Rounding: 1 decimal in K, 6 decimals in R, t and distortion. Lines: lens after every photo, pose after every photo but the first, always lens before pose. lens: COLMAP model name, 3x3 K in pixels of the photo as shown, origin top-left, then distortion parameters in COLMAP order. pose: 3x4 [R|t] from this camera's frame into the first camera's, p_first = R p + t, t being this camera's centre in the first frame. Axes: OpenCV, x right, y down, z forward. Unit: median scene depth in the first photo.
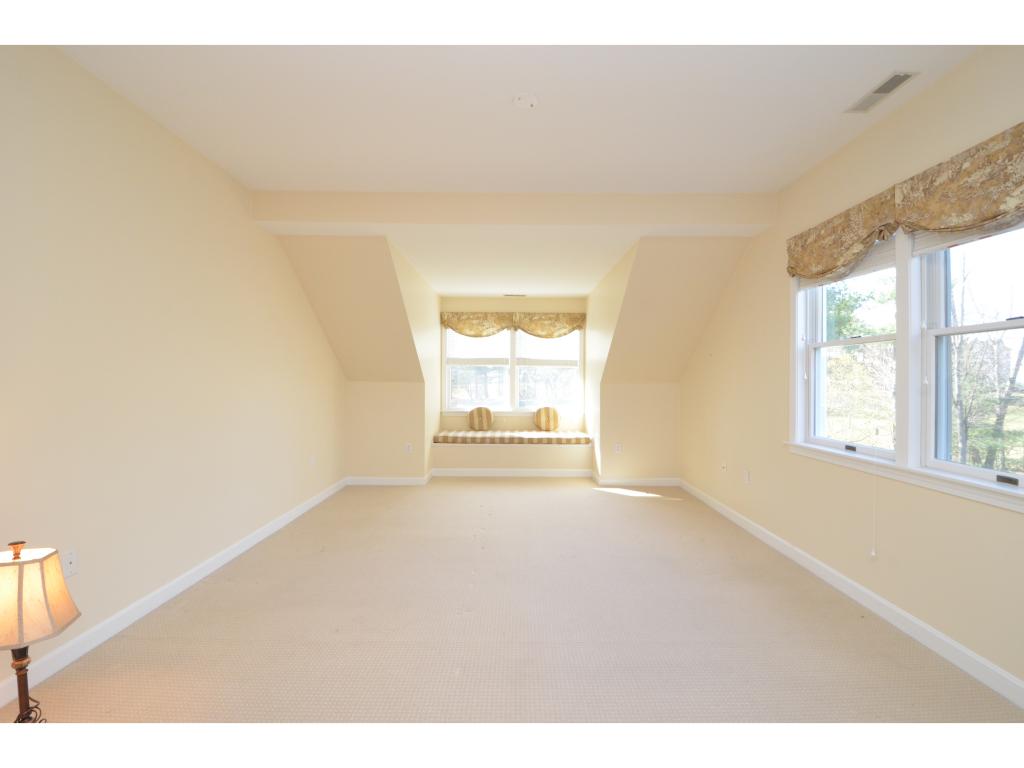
lens RADIAL K [[447.8, 0, 514.5], [0, 447.8, 382.4], [0, 0, 1]] dist [0.013913, -0.021539]
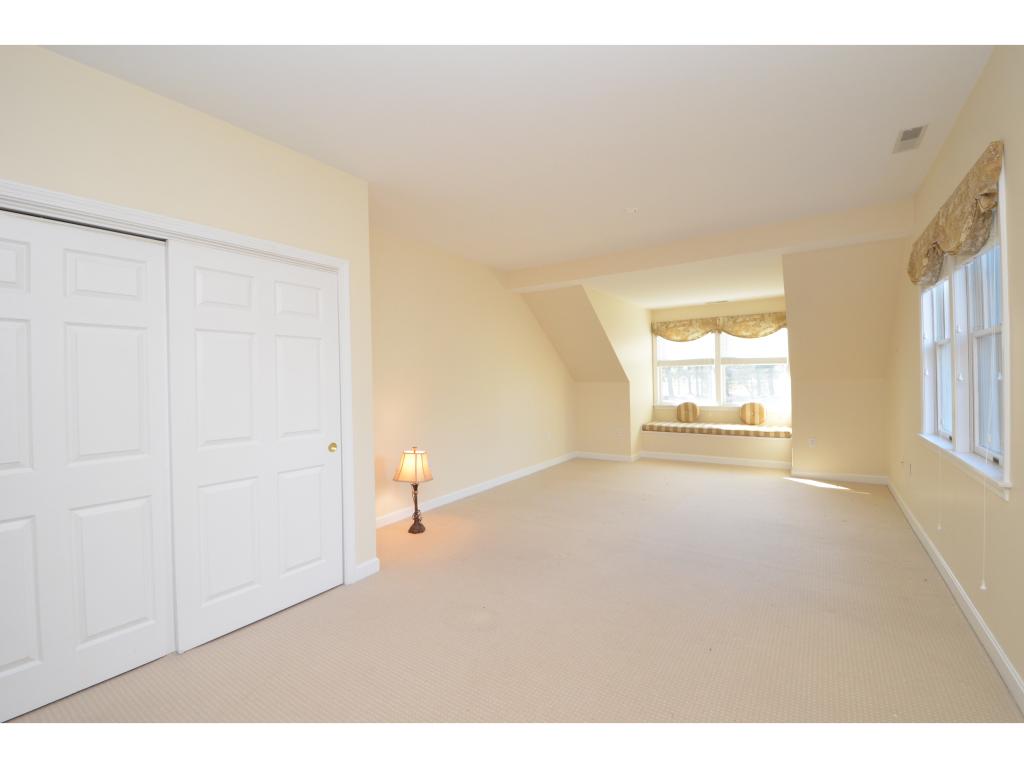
lens RADIAL K [[447.8, 0, 514.5], [0, 447.8, 382.4], [0, 0, 1]] dist [0.013913, -0.021539]
pose [[0.827342, -0.016287, -0.561462, 0.207382], [0.020293, 0.999794, 0.000901, -0.005558], [0.561332, -0.012139, 0.827502, -0.208531]]
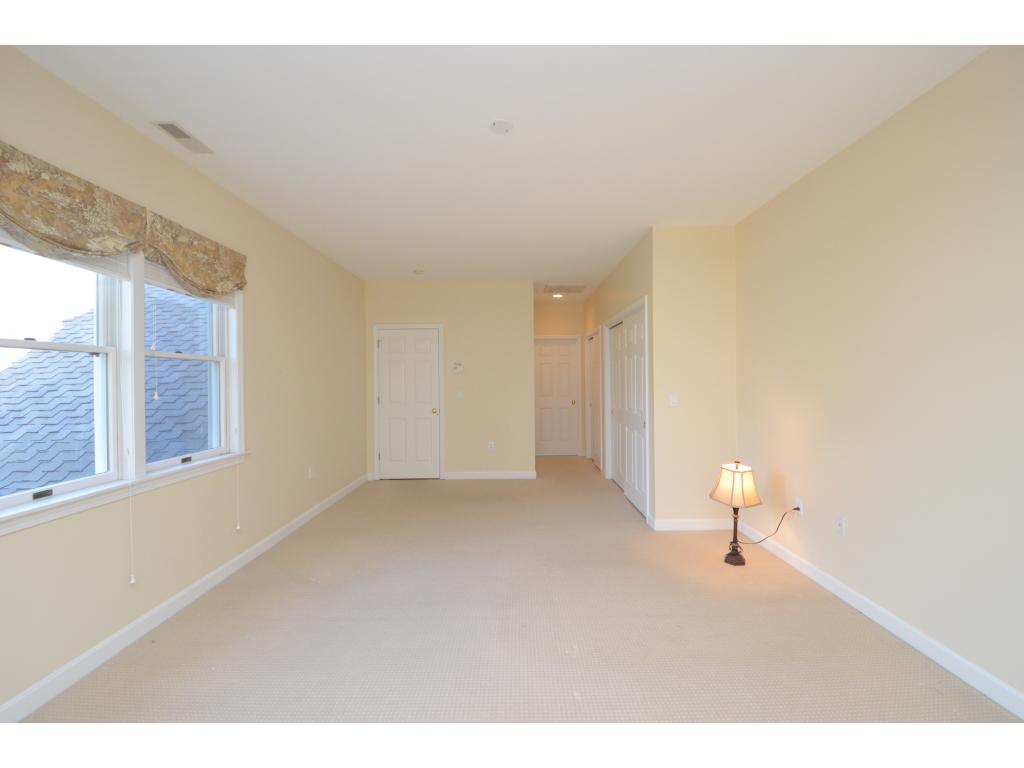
lens RADIAL K [[447.8, 0, 514.5], [0, 447.8, 382.4], [0, 0, 1]] dist [0.013913, -0.021539]
pose [[-0.999742, 0.018930, -0.012578, 0.004934], [0.018730, 0.999699, 0.015845, -0.011635], [0.012874, 0.015605, -0.999795, 0.637247]]
